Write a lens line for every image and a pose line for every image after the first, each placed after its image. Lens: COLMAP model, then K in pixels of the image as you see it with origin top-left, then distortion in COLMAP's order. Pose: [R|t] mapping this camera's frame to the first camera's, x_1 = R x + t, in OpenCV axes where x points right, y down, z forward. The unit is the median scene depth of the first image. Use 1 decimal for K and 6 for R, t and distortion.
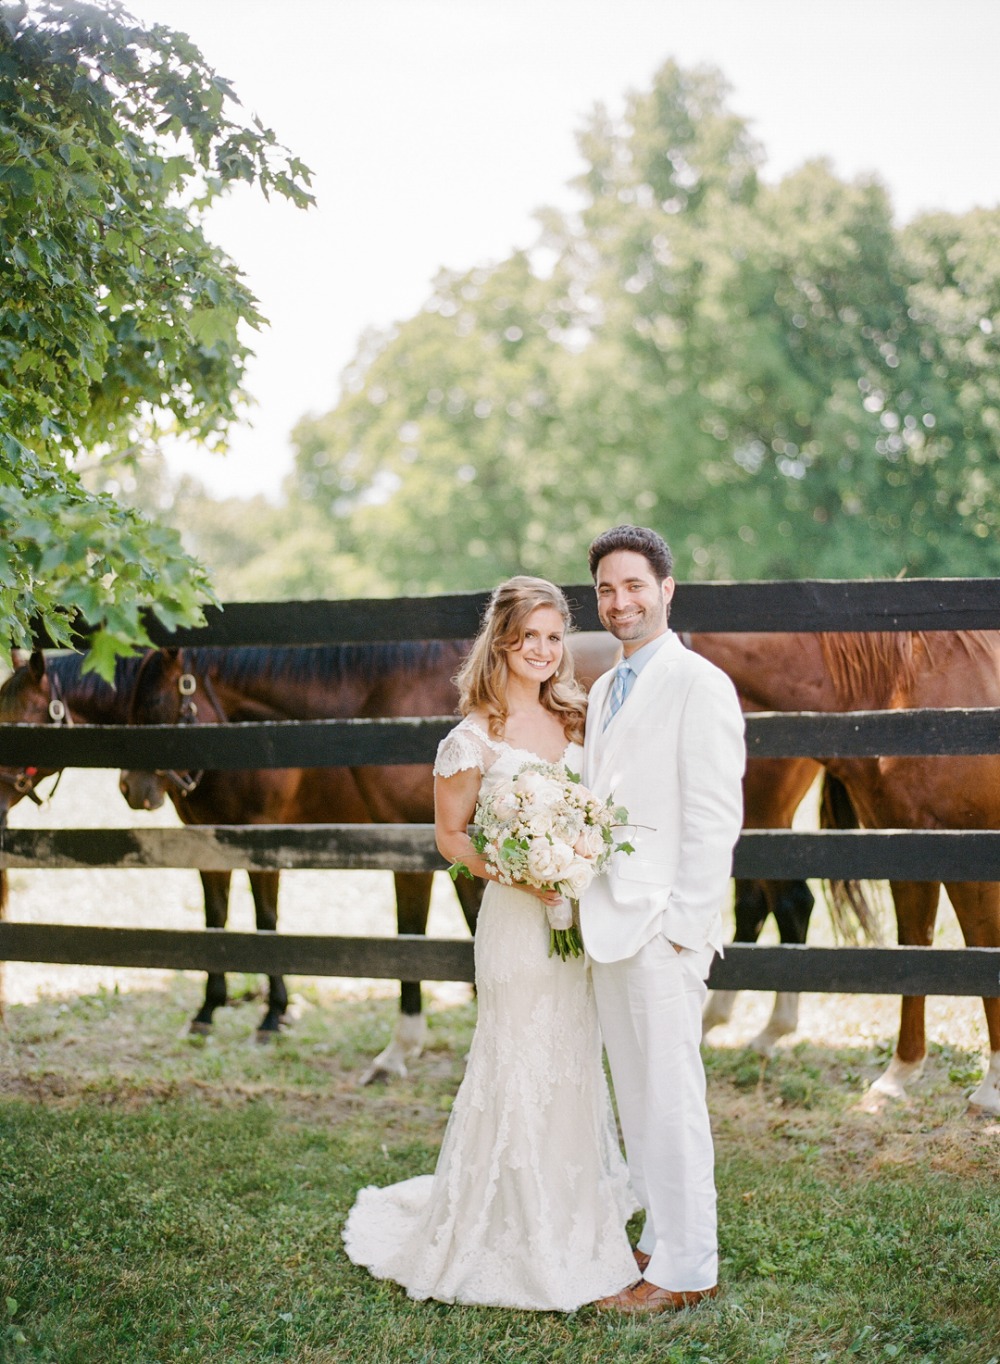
lens RADIAL K [[1982.0, 0, 500.0], [0, 1982.0, 682.0], [0, 0, 1]] dist [-0.099892, -0.008035]
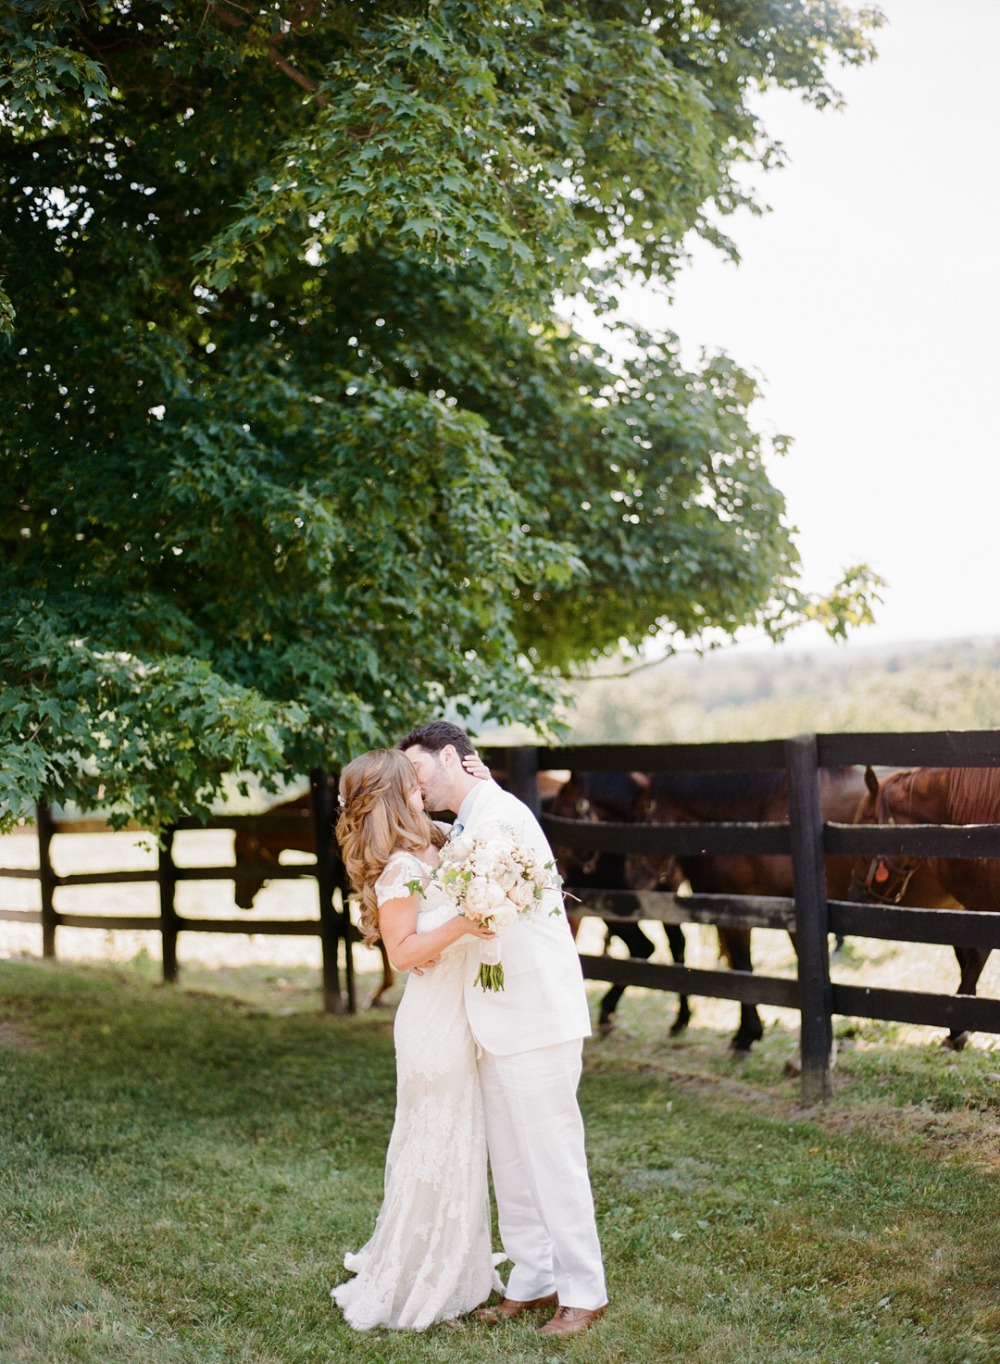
lens RADIAL K [[1982.0, 0, 500.0], [0, 1982.0, 682.0], [0, 0, 1]] dist [-0.099892, -0.008035]
pose [[0.799474, -0.018092, -0.600428, 0.664585], [-0.011531, 0.998900, -0.045453, -0.016187], [0.600590, 0.043262, 0.798386, -0.263133]]
